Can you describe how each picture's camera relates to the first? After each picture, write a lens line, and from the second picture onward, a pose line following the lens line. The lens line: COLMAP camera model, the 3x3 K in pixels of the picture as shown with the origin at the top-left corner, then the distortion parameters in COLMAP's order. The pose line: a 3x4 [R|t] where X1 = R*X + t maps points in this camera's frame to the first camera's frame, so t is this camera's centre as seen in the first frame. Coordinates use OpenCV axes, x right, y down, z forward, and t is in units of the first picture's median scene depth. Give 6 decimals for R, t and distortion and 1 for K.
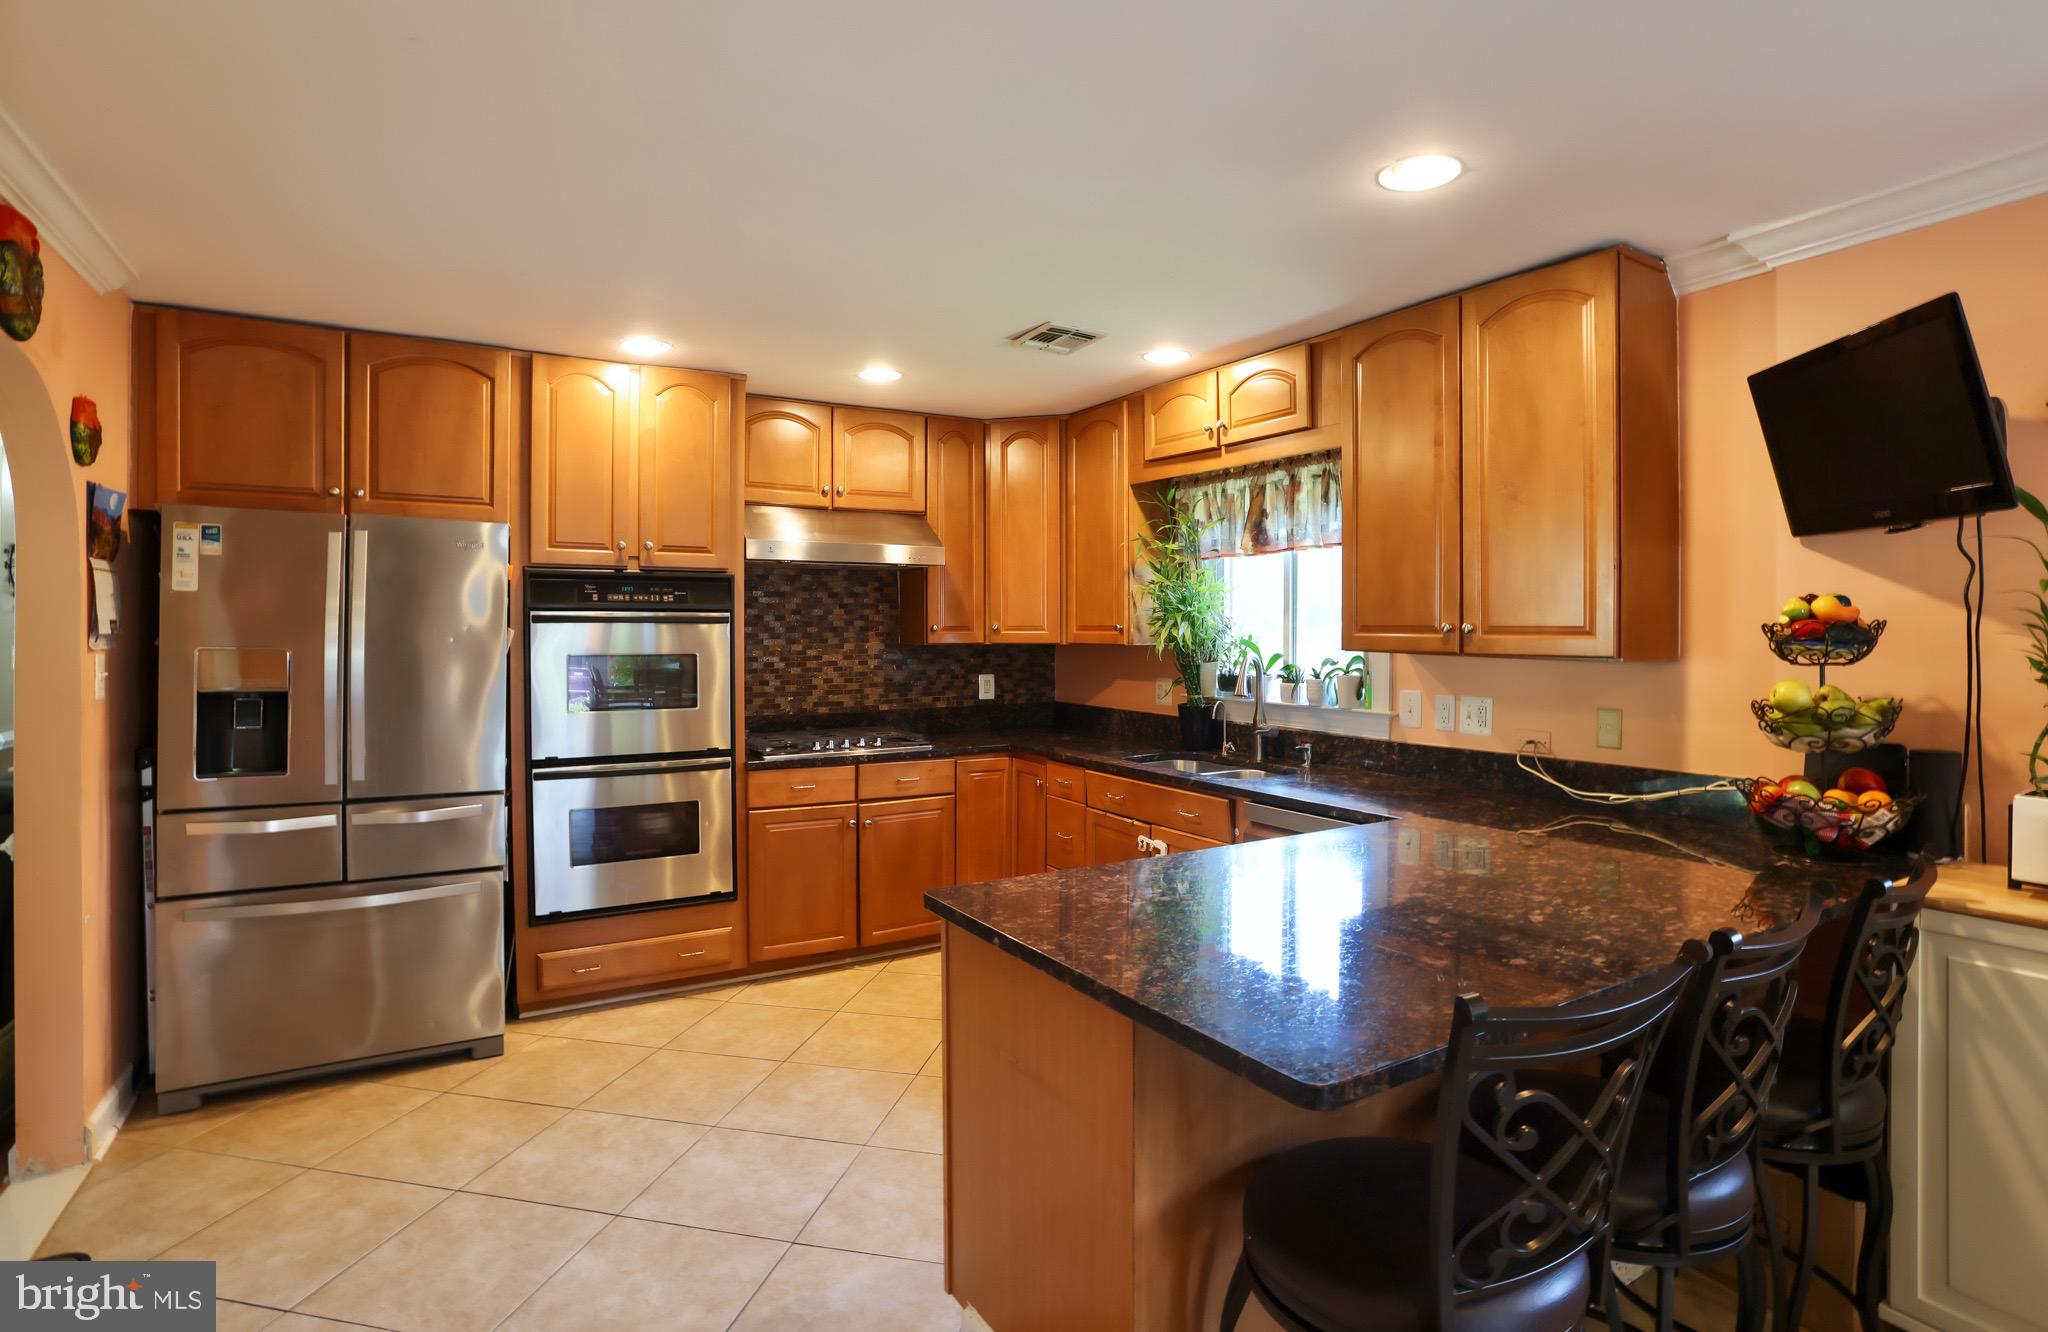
lens RADIAL K [[1016.9, 0, 1016.8], [0, 1016.9, 640.3], [0, 0, 1]] dist [-0.064056, 0.025247]
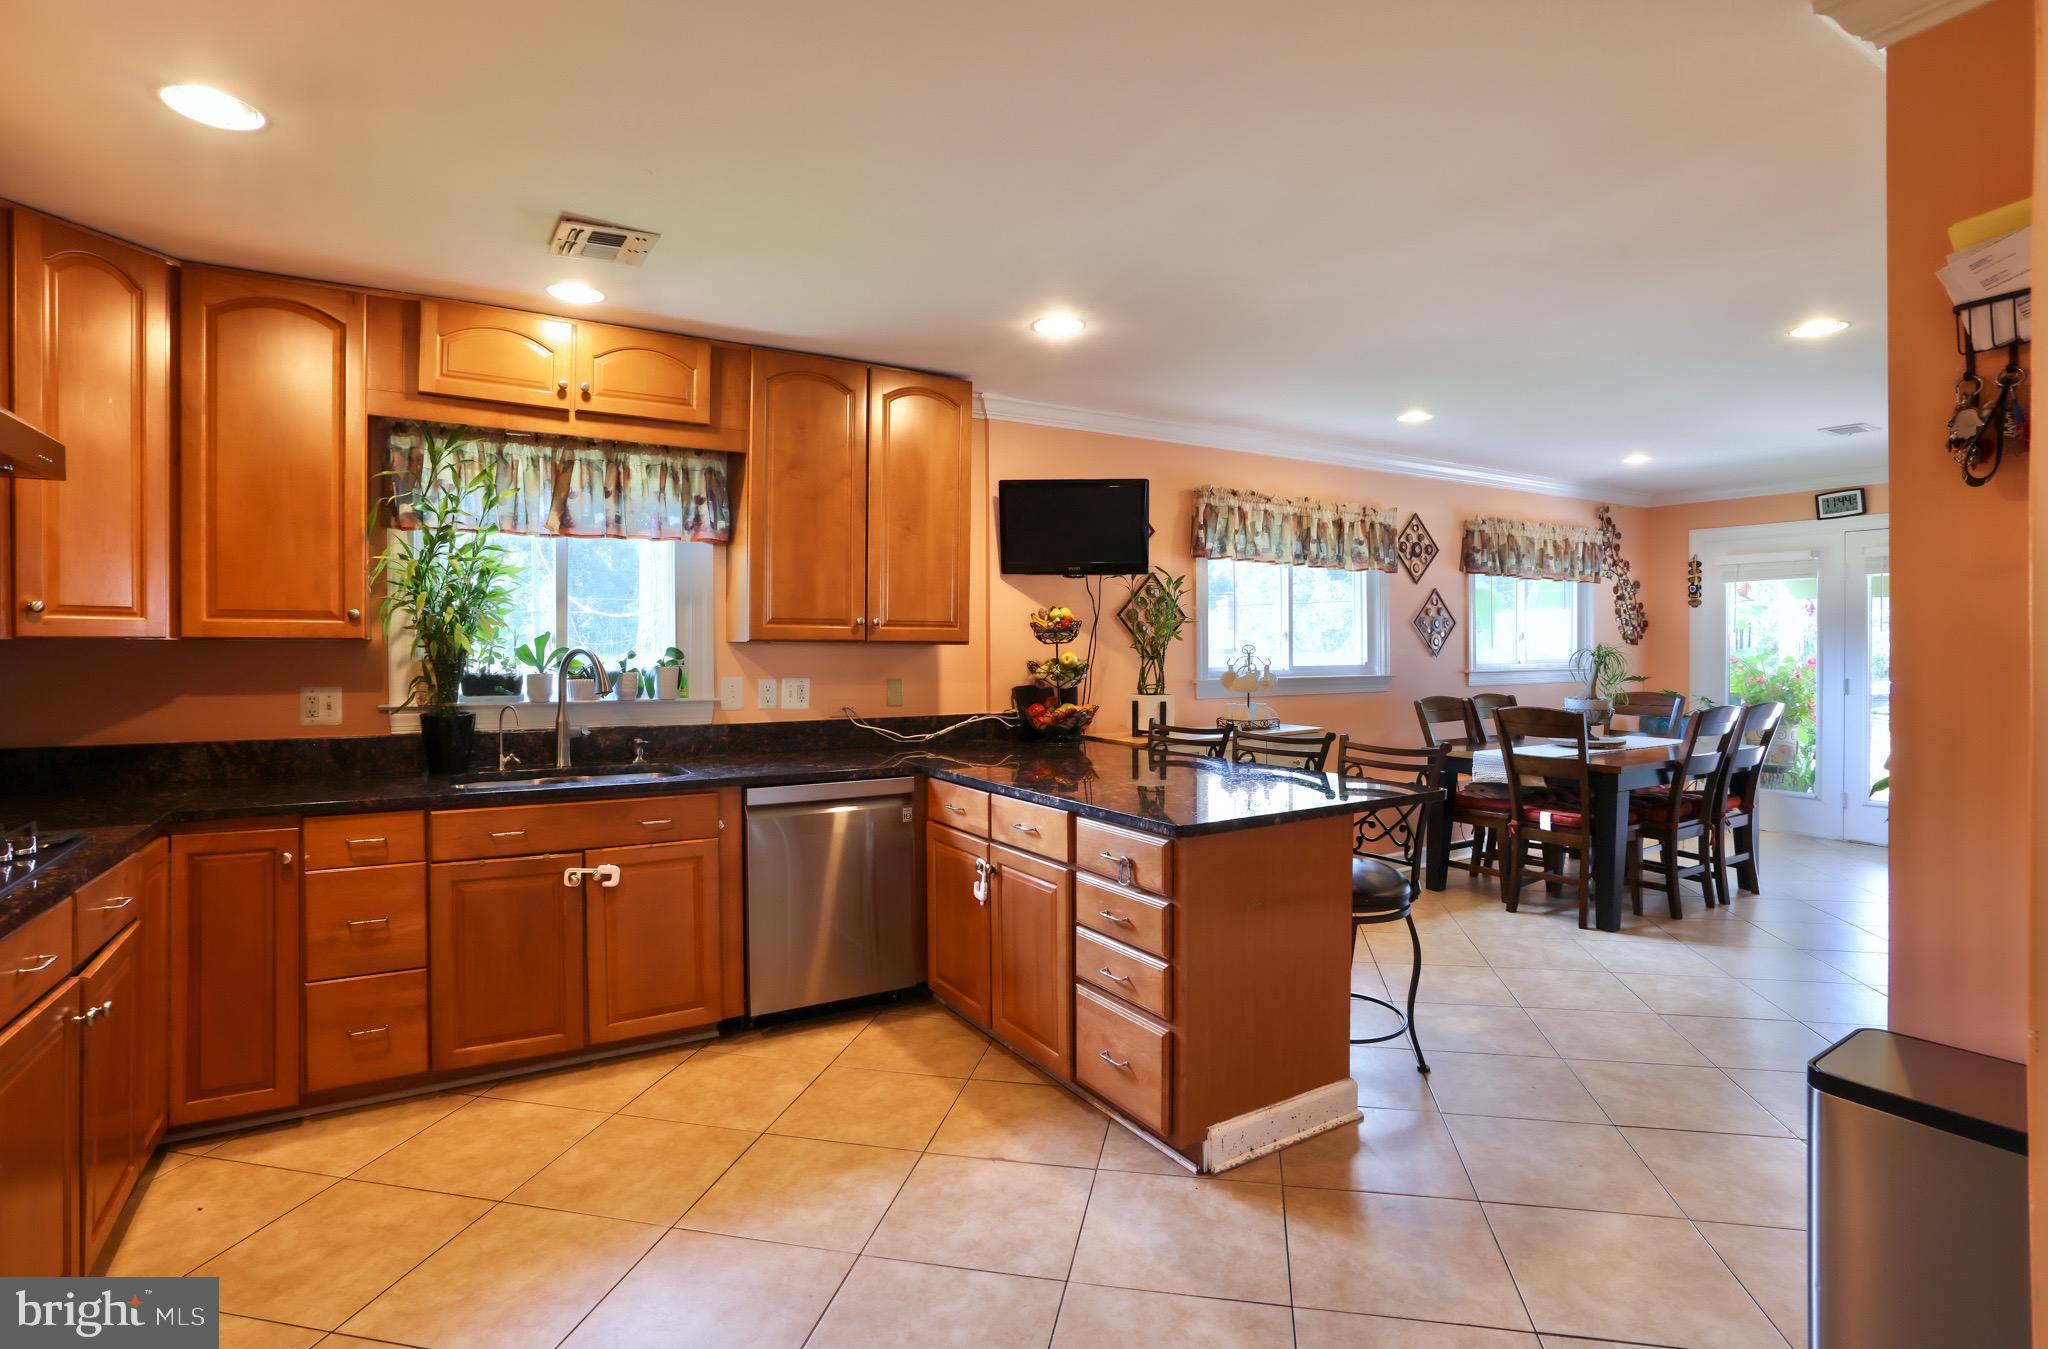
lens RADIAL K [[1006.3, 0, 1034.6], [0, 1006.3, 650.6], [0, 0, 1]] dist [-0.062042, 0.023591]
pose [[-0.021119, -0.006854, 0.999753, -0.666254], [0.009818, 0.999927, 0.007062, 0.013909], [-0.999729, 0.009965, -0.021050, 0.620707]]
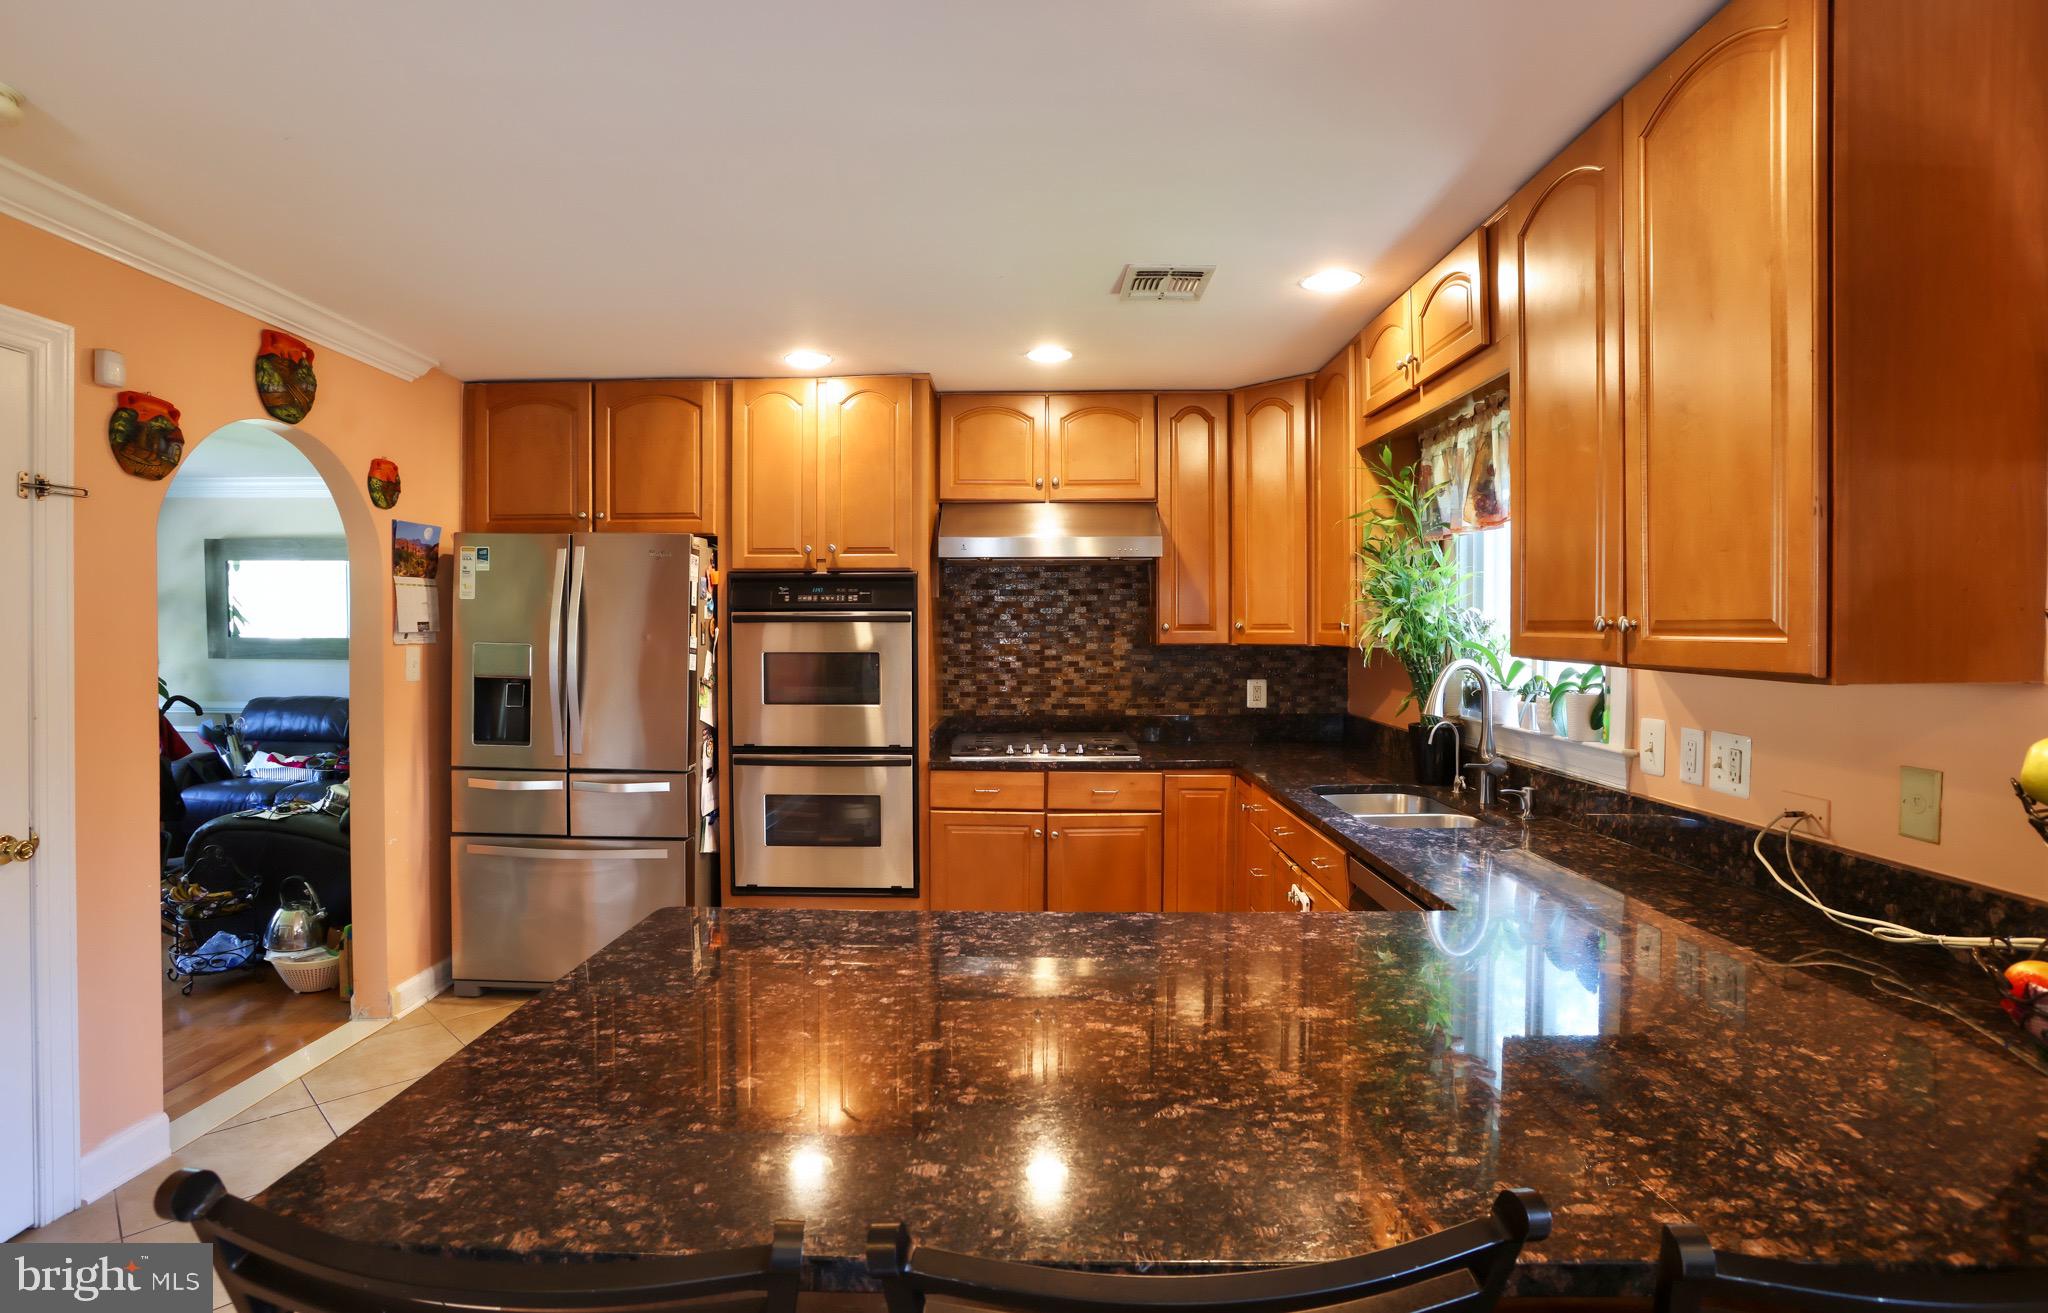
lens RADIAL K [[1009.6, 0, 1010.3], [0, 1009.6, 651.8], [0, 0, 1]] dist [-0.049855, 0.008442]
pose [[0.846752, 0.010215, -0.531890, 0.342557], [-0.004235, 0.999913, 0.012460, -0.000469], [0.531972, -0.008298, 0.846722, 0.204048]]
